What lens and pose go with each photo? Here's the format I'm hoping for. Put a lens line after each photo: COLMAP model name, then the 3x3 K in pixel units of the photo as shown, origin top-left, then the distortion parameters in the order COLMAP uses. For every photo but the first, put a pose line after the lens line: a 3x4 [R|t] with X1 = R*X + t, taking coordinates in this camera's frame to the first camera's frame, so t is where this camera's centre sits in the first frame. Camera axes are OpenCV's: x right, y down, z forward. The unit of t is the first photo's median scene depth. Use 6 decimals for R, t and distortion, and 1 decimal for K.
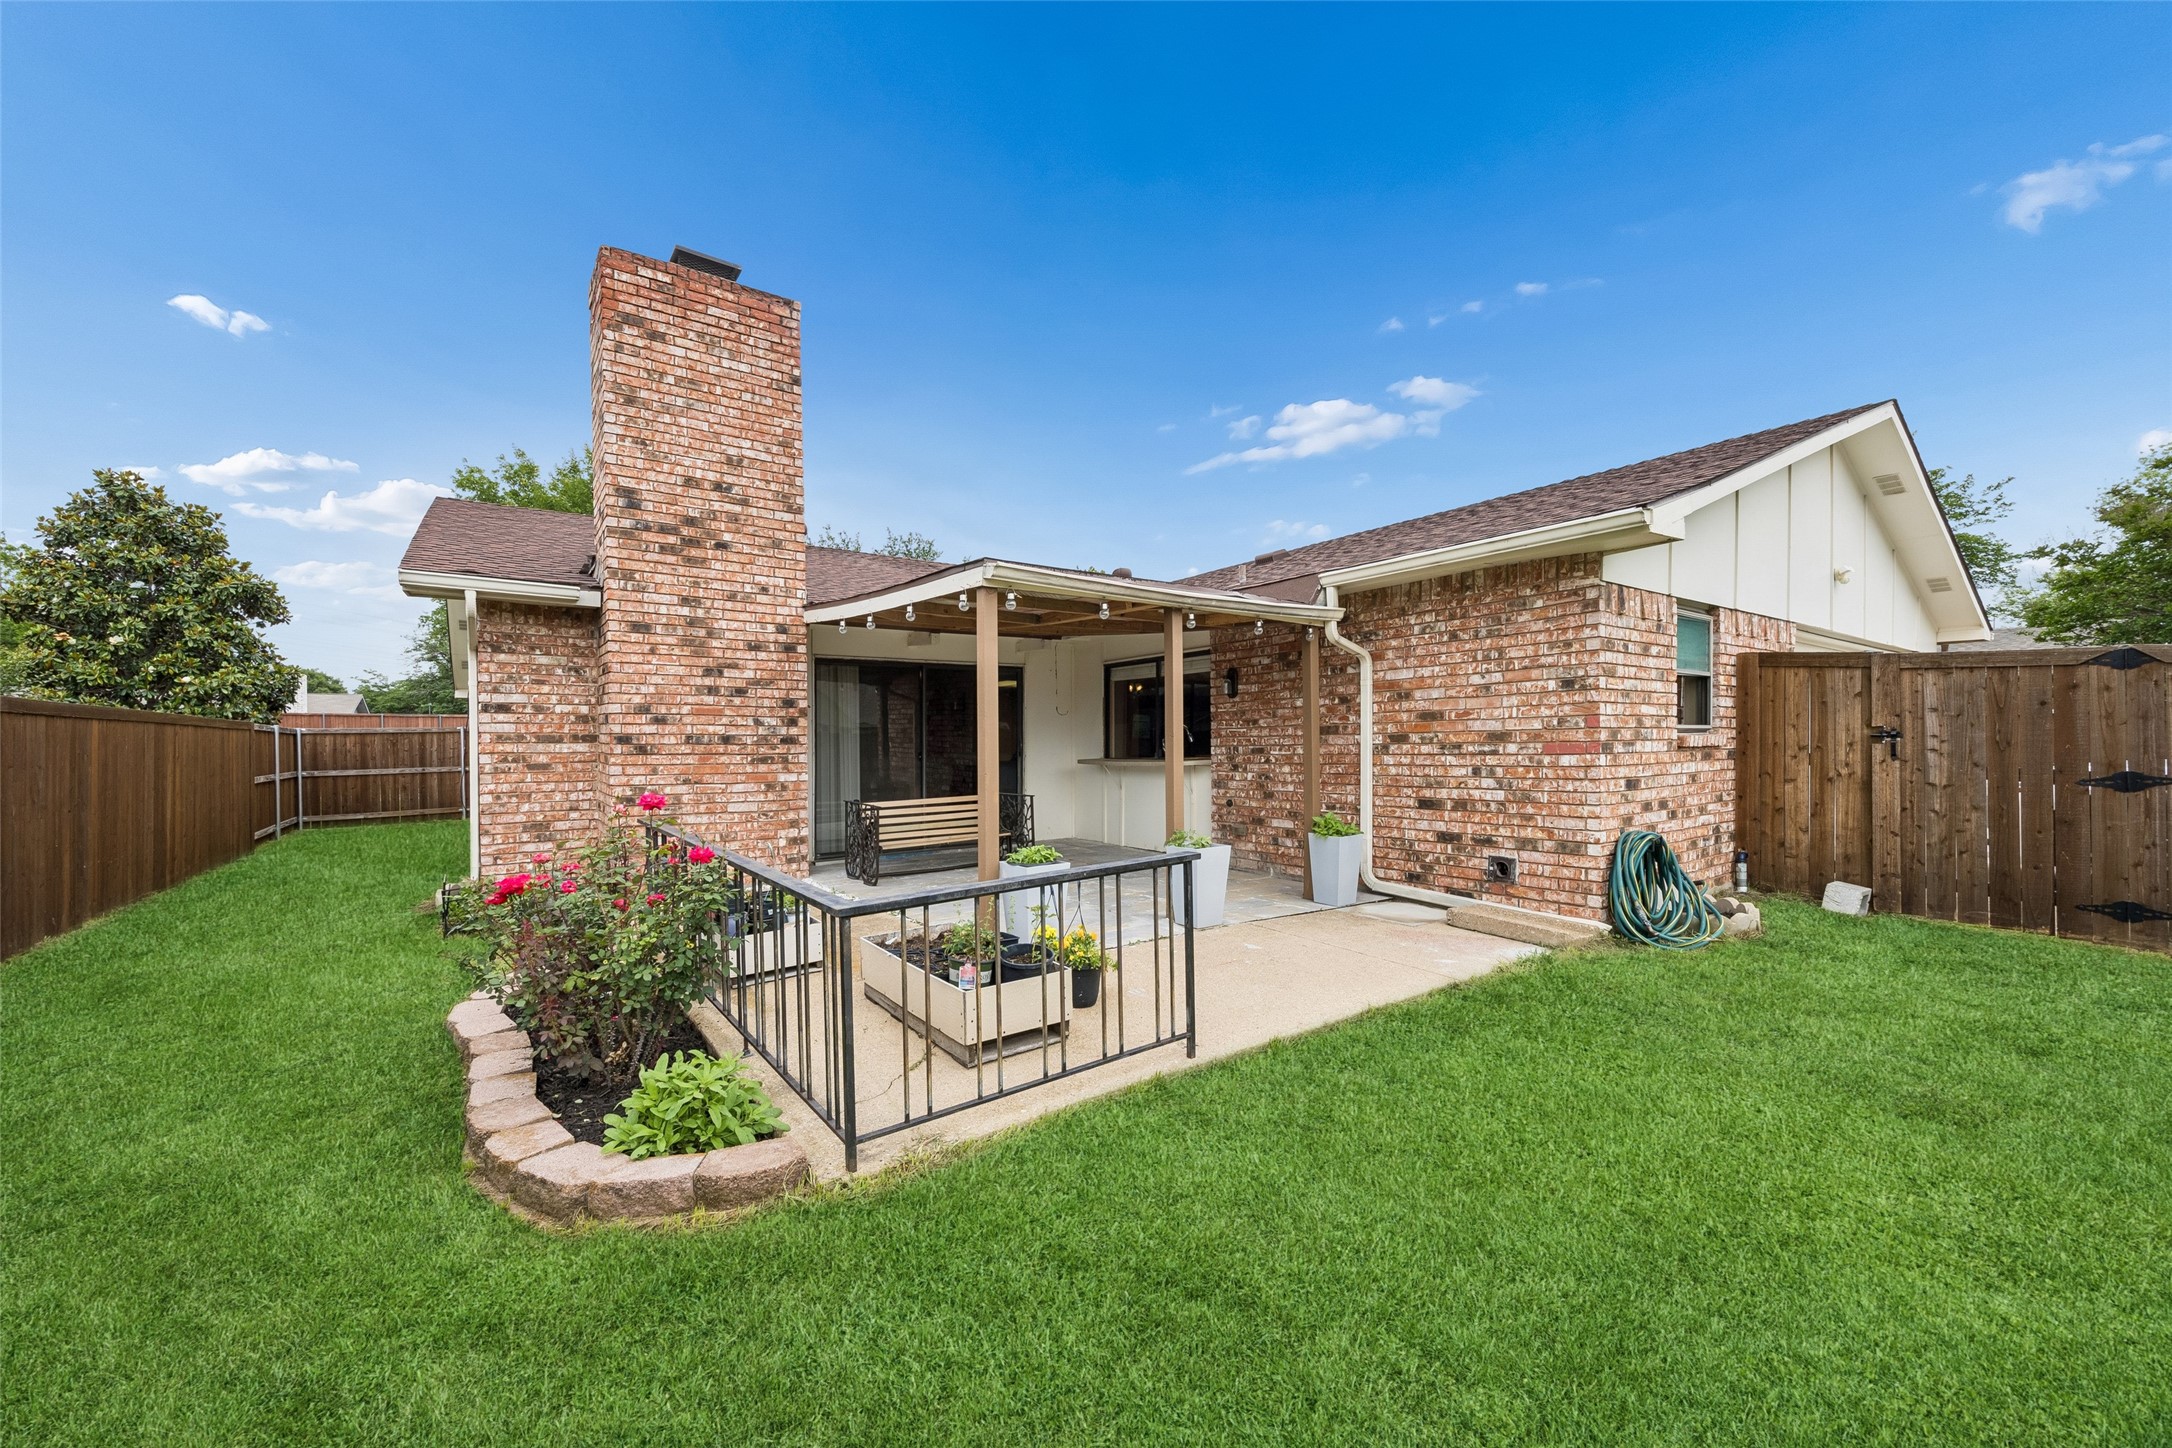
lens RADIAL K [[837.0, 0, 1074.7], [0, 837.0, 751.2], [0, 0, 1]] dist [-0.002000, 0.000071]
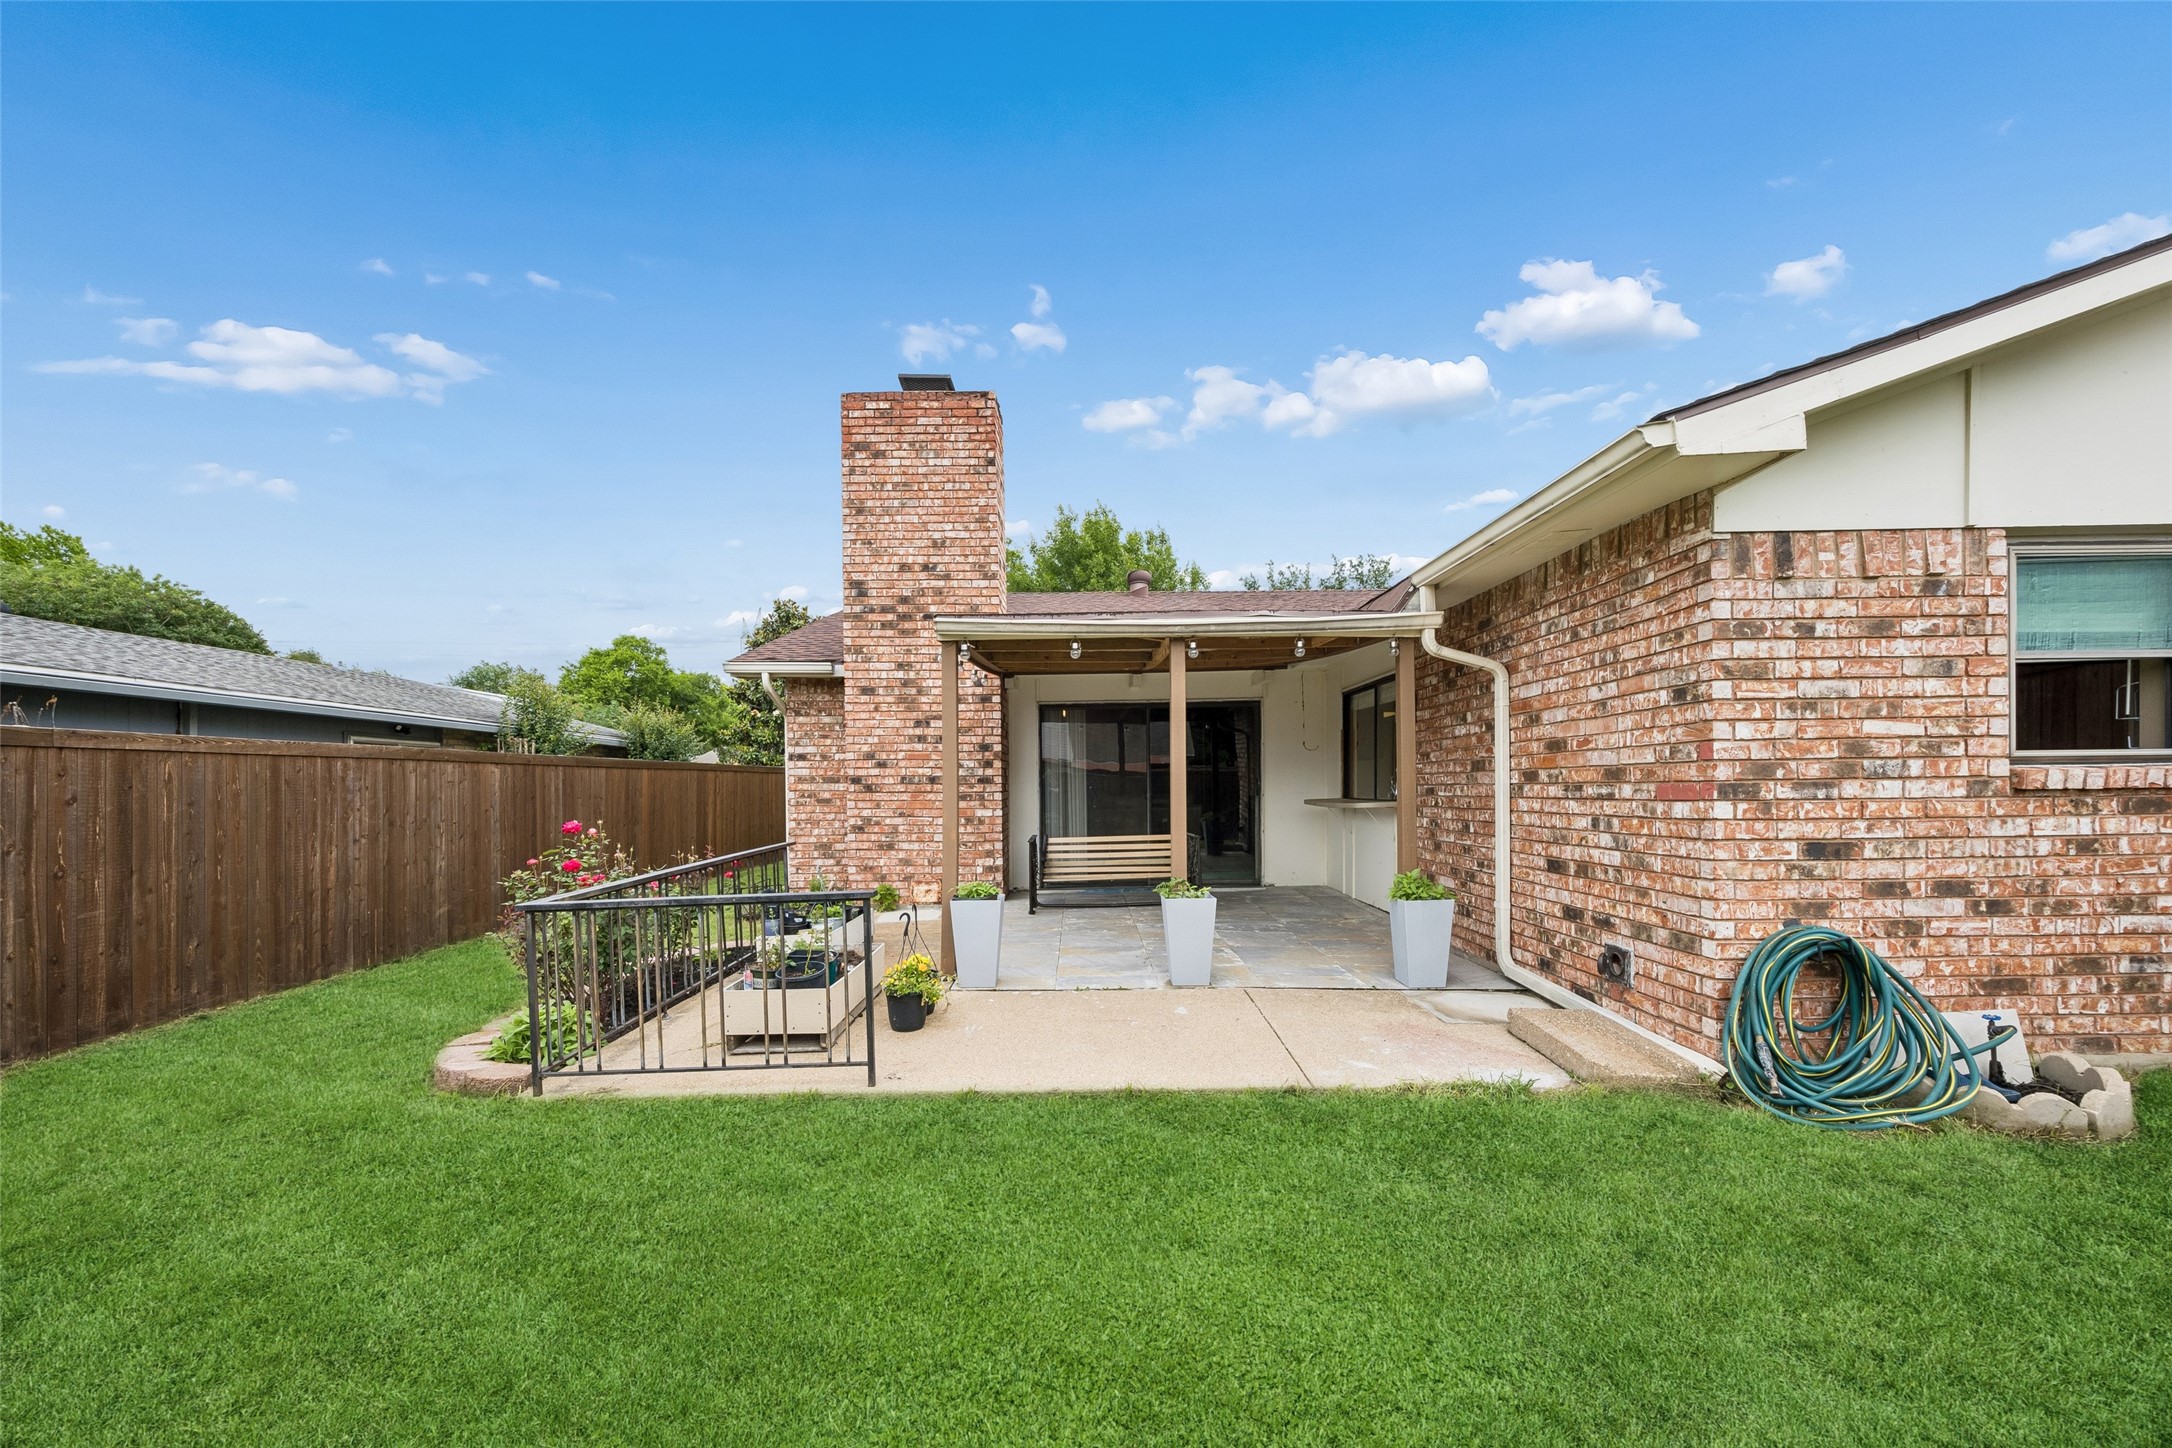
lens RADIAL K [[866.0, 0, 1089.6], [0, 866.0, 787.4], [0, 0, 1]] dist [0.000908, 0.000072]
pose [[0.813264, 0.002277, -0.581890, 0.512992], [-0.001683, 0.999997, 0.001561, -0.005838], [0.581892, -0.000290, 0.813266, 0.142124]]
